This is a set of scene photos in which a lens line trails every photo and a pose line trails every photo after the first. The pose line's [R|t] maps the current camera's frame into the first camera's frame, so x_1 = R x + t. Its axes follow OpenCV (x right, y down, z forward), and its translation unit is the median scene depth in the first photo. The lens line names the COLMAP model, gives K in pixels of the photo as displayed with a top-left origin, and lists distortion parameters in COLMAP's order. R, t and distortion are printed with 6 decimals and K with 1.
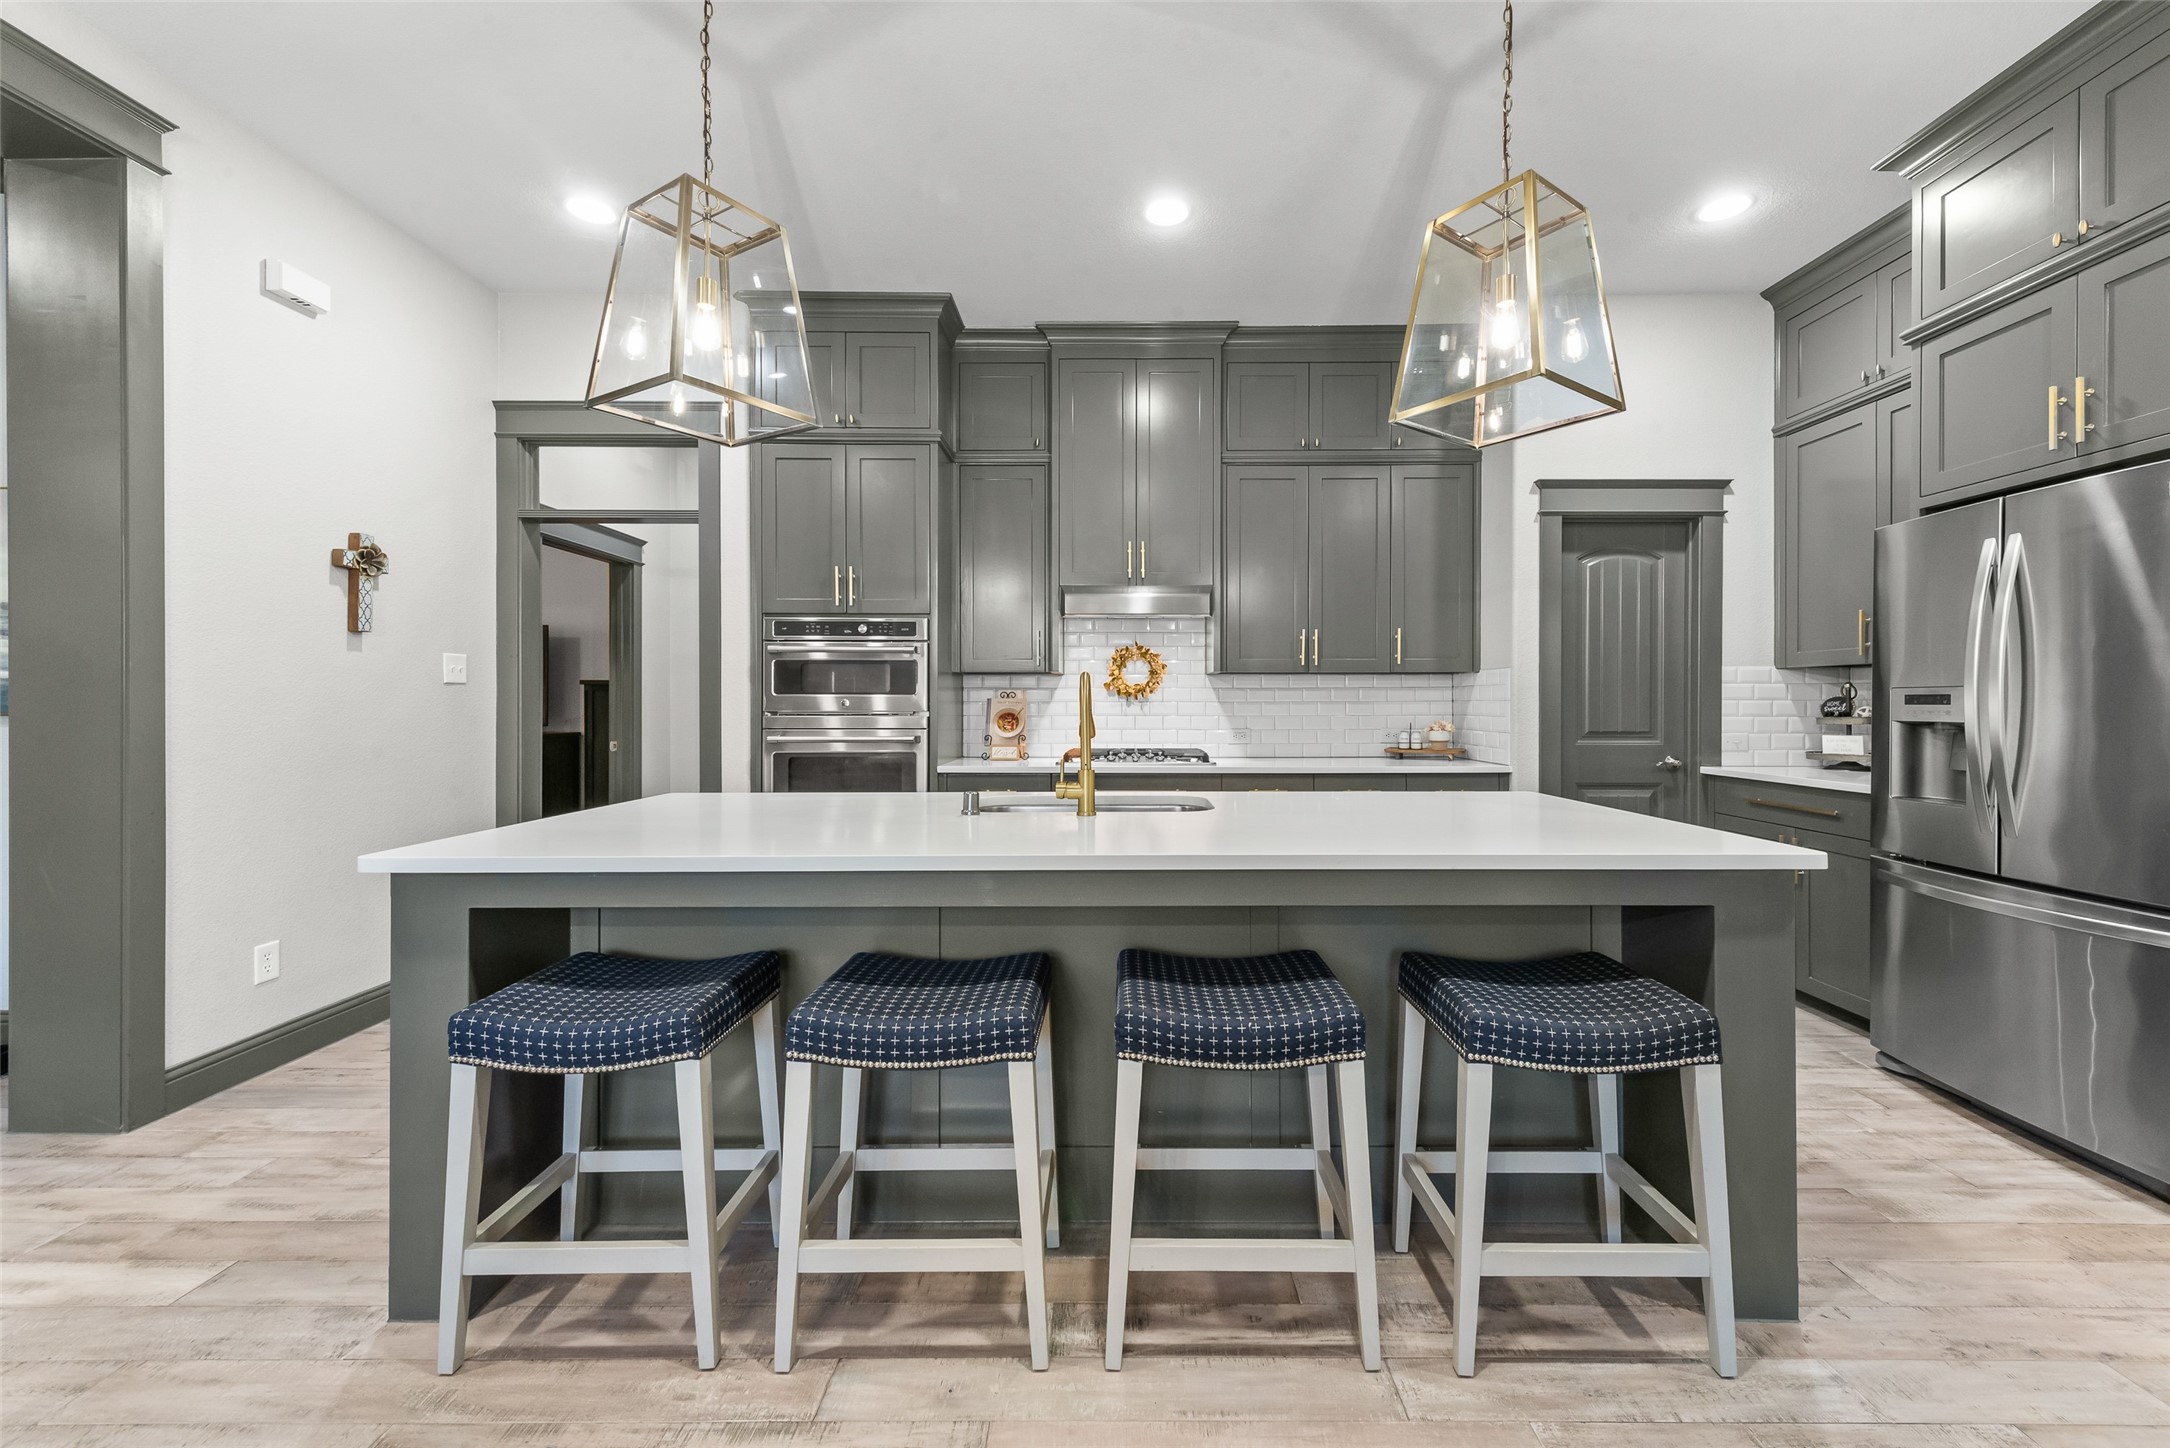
lens RADIAL K [[858.7, 0, 1105.4], [0, 858.7, 700.4], [0, 0, 1]] dist [0.007549, -0.001337]
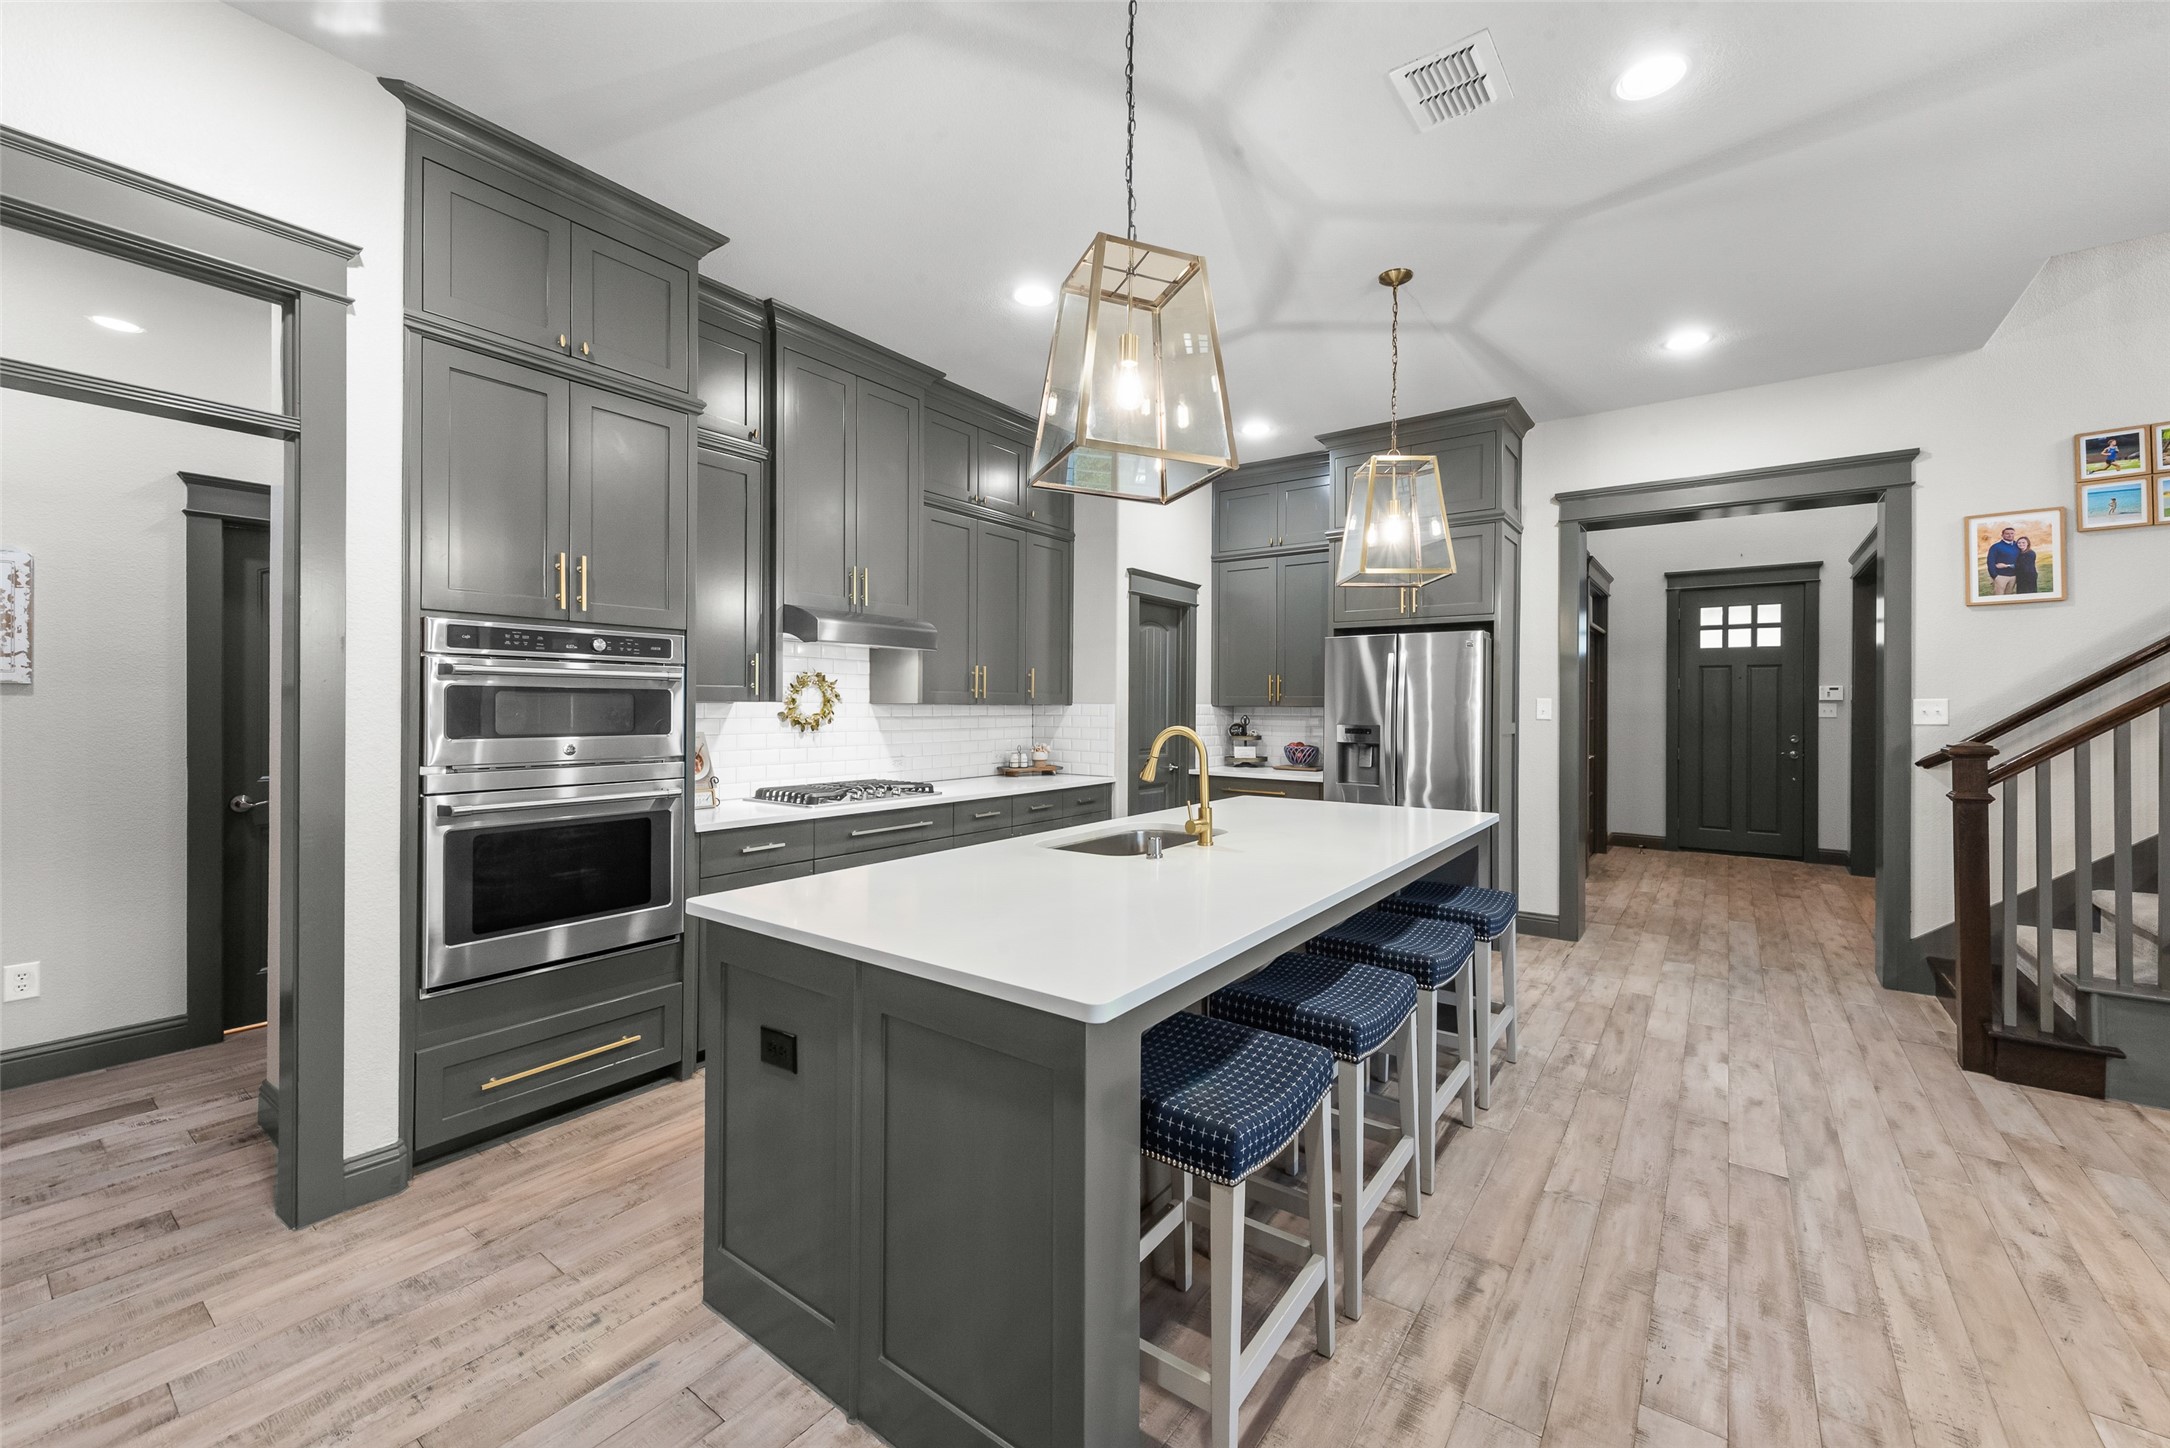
lens RADIAL K [[858.7, 0, 1102.0], [0, 858.7, 708.3], [0, 0, 1]] dist [0.007549, -0.001337]
pose [[0.579020, 0.001771, 0.815311, -0.628272], [-0.007562, 0.999966, 0.003198, -0.035116], [-0.815278, -0.008017, 0.579014, 0.235086]]
